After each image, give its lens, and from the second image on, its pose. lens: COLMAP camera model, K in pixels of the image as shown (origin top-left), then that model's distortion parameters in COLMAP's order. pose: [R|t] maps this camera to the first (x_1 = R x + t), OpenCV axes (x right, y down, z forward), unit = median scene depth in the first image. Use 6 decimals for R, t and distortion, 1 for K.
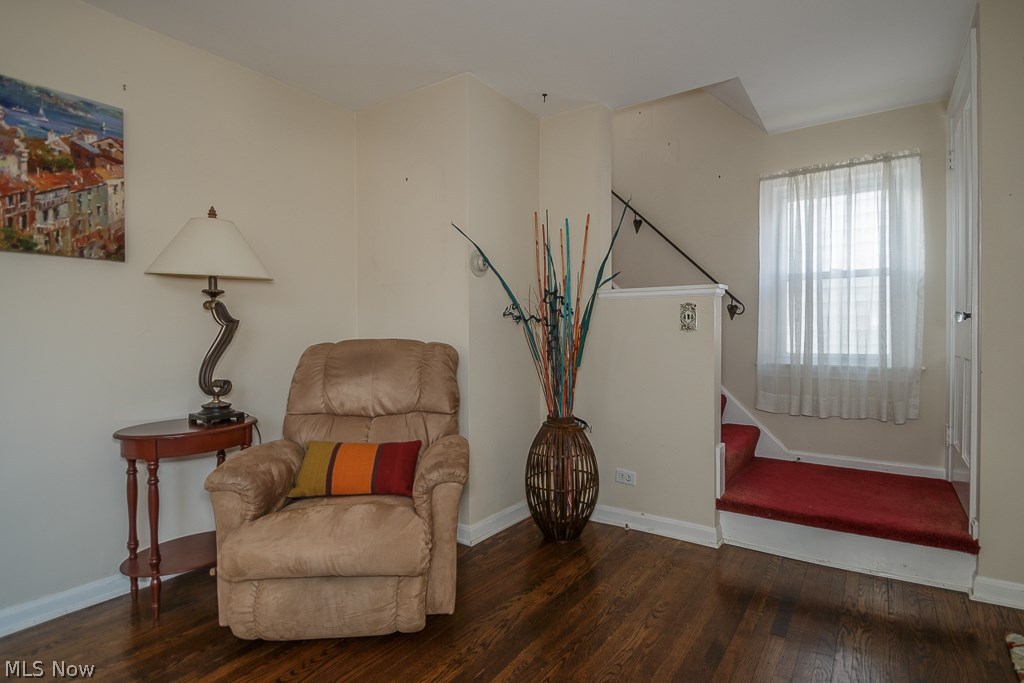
lens RADIAL K [[517.7, 0, 506.3], [0, 517.7, 336.3], [0, 0, 1]] dist [0.007811, -0.012758]
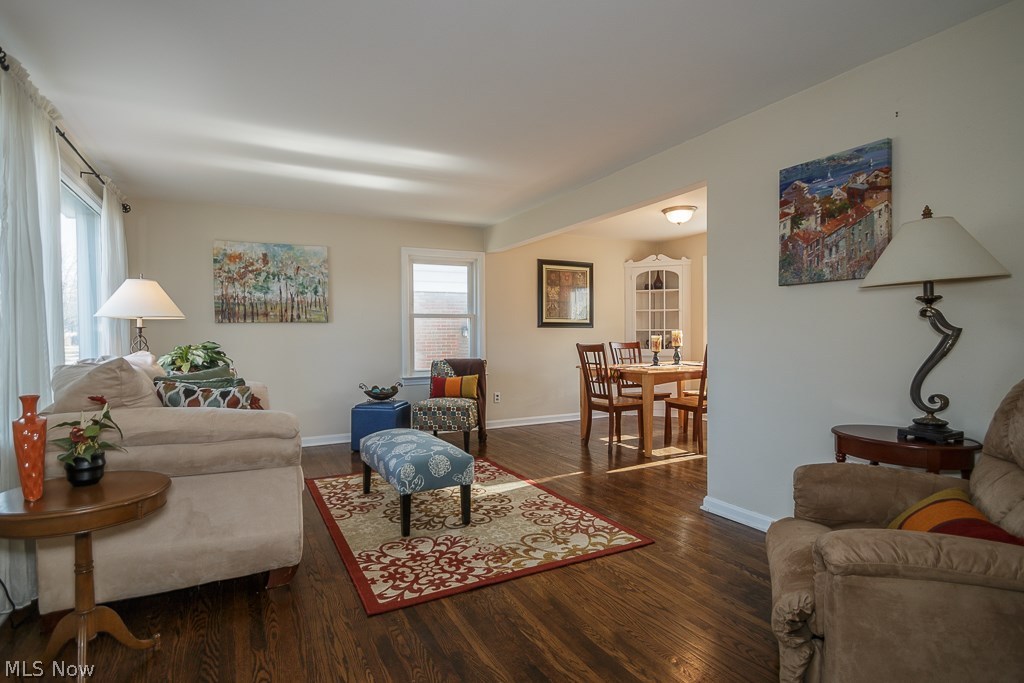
lens RADIAL K [[517.7, 0, 489.5], [0, 517.7, 345.6], [0, 0, 1]] dist [0.007811, -0.012758]
pose [[-0.481533, 0.022804, -0.876131, 0.672996], [-0.003882, 0.999596, 0.028152, -0.027546], [0.876420, 0.016957, -0.481250, 0.842583]]
